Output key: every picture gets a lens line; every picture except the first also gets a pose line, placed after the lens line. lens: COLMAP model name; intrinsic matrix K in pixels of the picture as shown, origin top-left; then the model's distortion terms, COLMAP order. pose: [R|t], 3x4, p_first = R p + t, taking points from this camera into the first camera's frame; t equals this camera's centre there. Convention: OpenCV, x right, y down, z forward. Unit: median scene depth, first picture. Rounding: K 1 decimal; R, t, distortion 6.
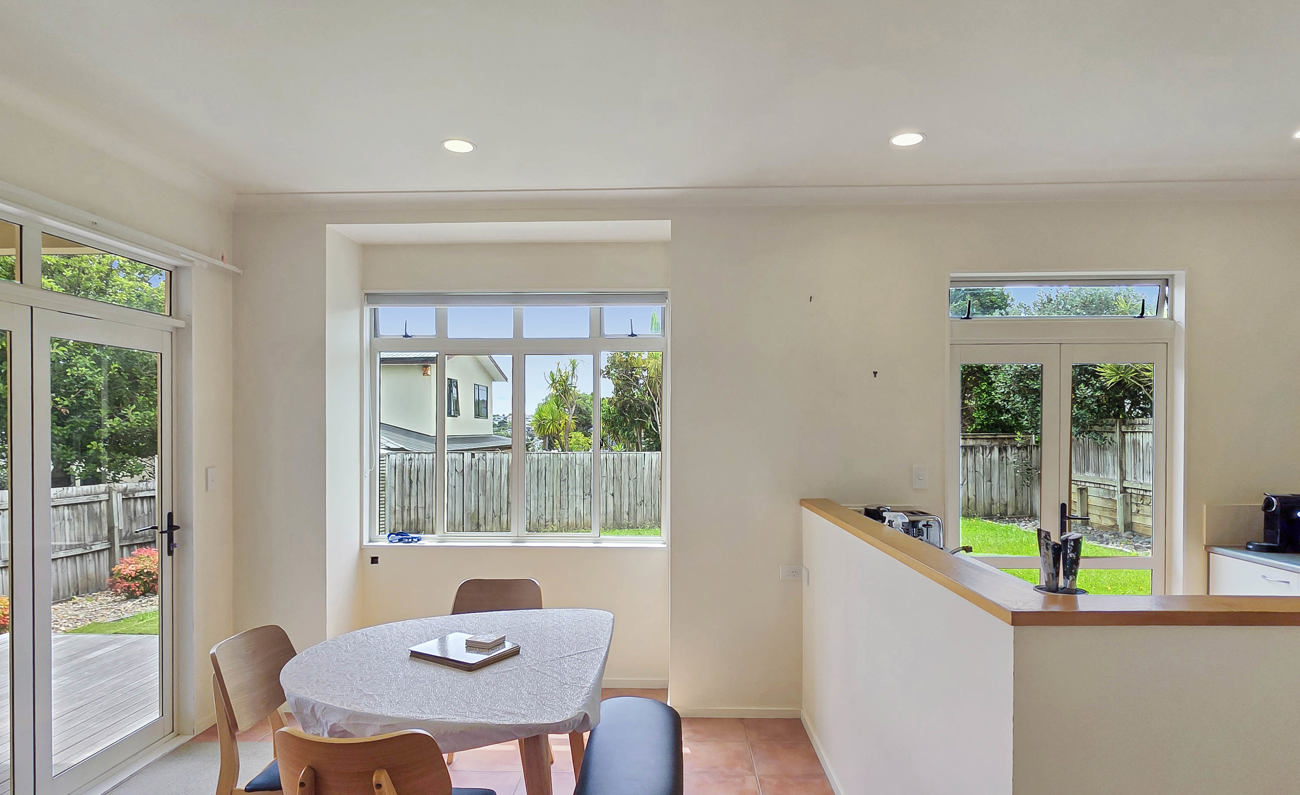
lens RADIAL K [[693.6, 0, 665.9], [0, 693.6, 400.4], [0, 0, 1]] dist [0.000766, -0.000569]
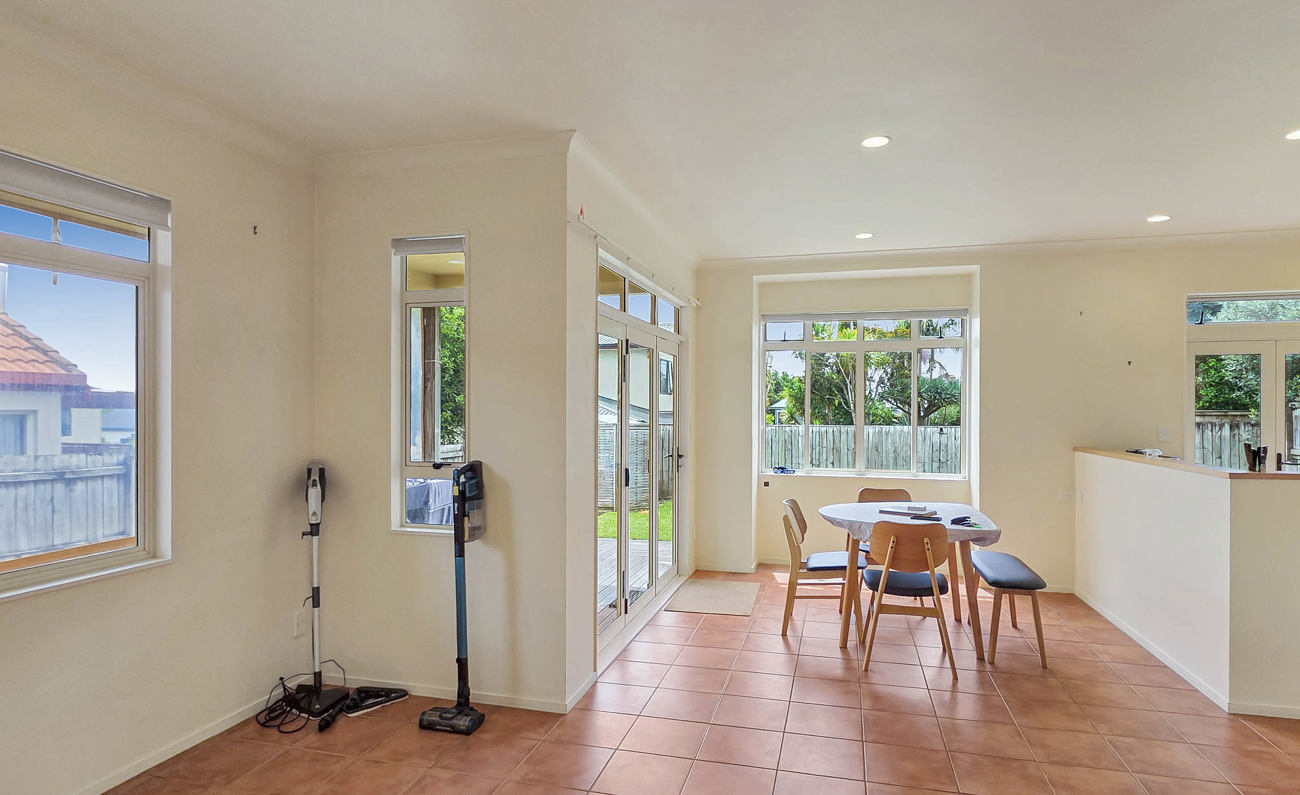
lens RADIAL K [[695.8, 0, 672.2], [0, 695.8, 376.4], [0, 0, 1]] dist [0.002414, 0.000424]
pose [[0.973875, -0.006068, -0.227005, -0.093710], [0.005383, 0.999979, -0.003639, -0.002917], [0.227023, 0.002322, 0.973887, -0.202095]]
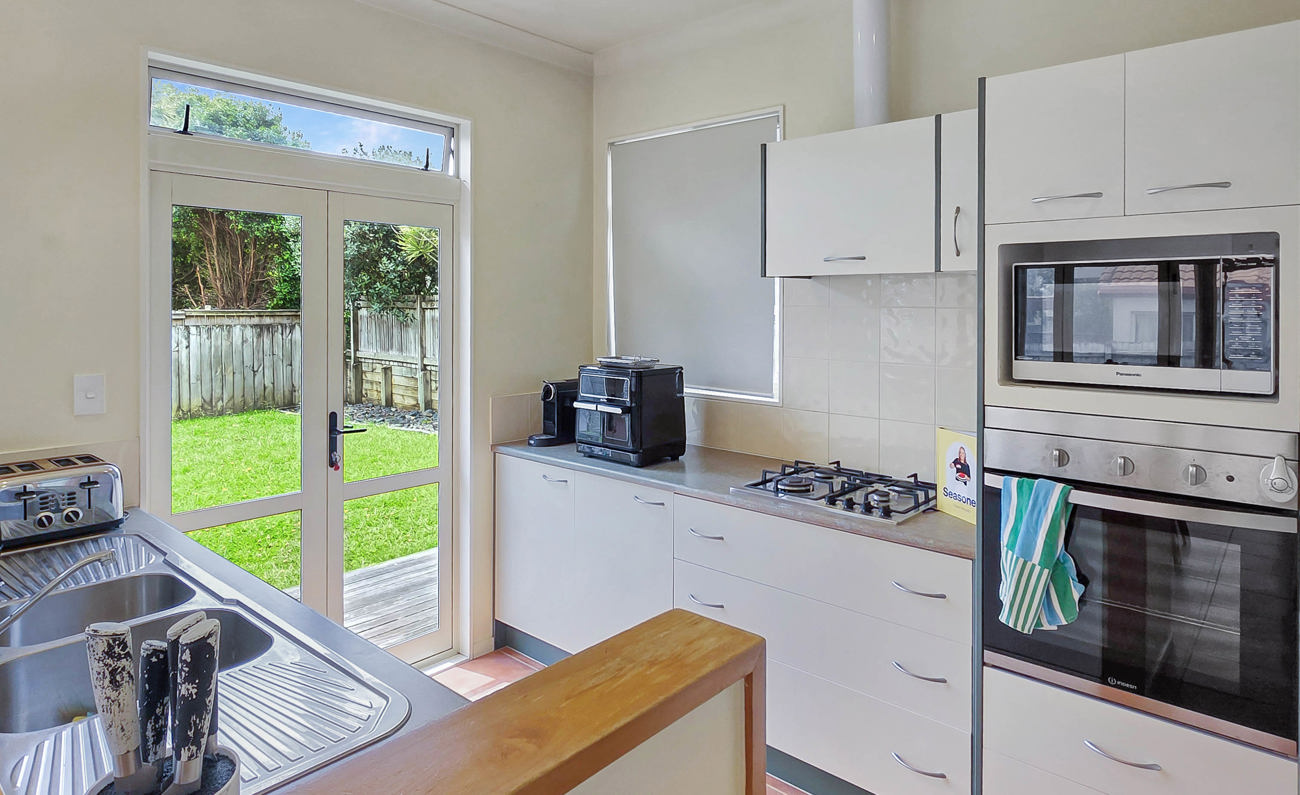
lens RADIAL K [[693.6, 0, 665.9], [0, 693.6, 400.4], [0, 0, 1]] dist [0.000766, -0.000569]
pose [[0.617026, -0.105106, 0.779892, 0.084583], [-0.036409, 0.986166, 0.161711, 0.001937], [-0.786100, -0.128175, 0.604663, 0.108916]]
